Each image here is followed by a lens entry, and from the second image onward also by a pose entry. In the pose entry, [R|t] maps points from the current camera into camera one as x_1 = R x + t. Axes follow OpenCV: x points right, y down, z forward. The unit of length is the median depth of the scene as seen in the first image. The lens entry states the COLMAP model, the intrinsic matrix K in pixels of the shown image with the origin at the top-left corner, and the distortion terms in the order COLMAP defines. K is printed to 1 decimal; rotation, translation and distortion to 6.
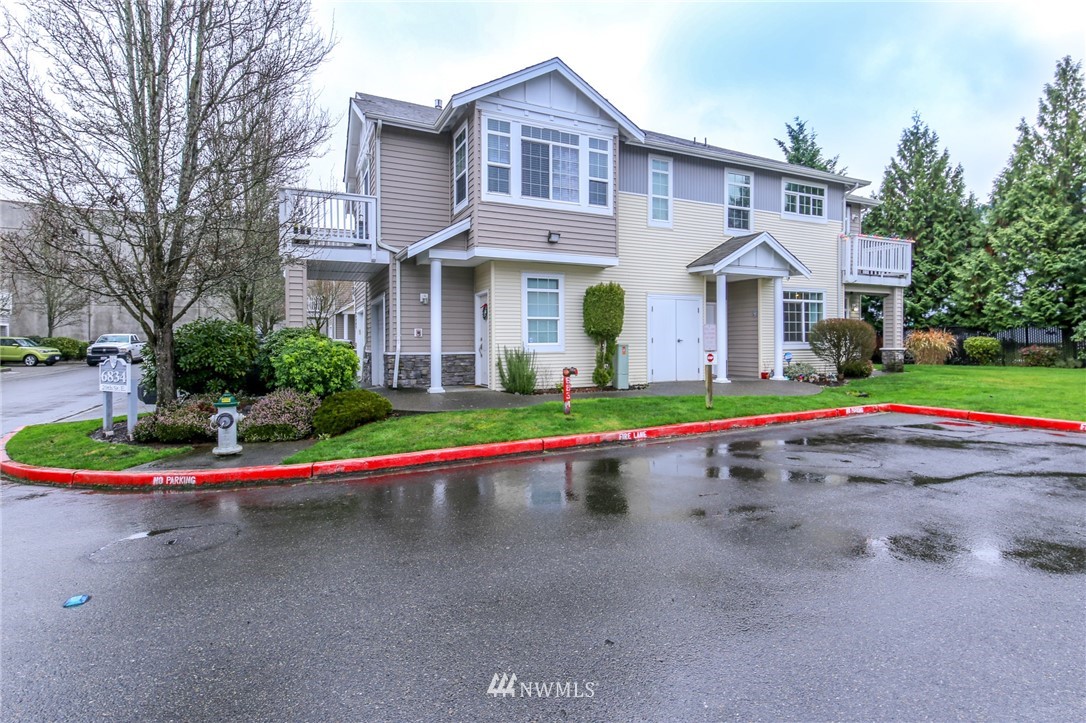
lens RADIAL K [[472.7, 0, 541.5], [0, 472.7, 325.5], [0, 0, 1]] dist [-0.000256, -0.000312]
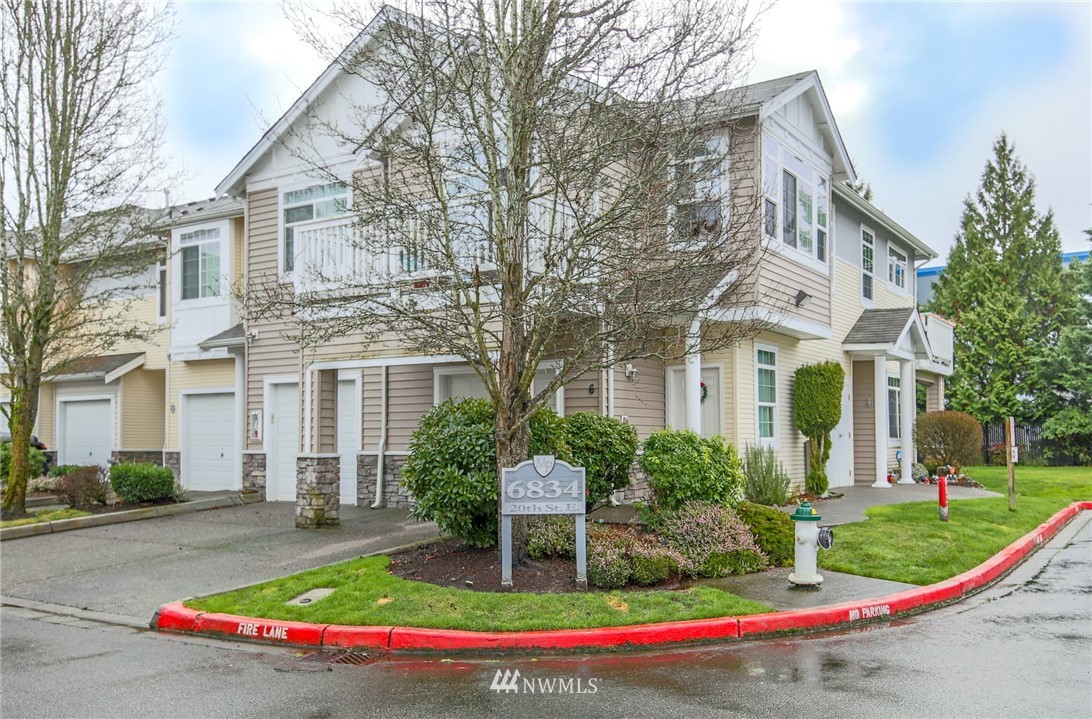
lens RADIAL K [[932.1, 0, 546.0], [0, 932.1, 359.5], [0, 0, 1]] dist [0.058210, 0.002063]
pose [[0.814932, 0.048575, 0.577518, -0.759295], [-0.015831, 0.997975, -0.061601, 0.006274], [-0.579341, 0.041058, 0.814051, 0.011147]]
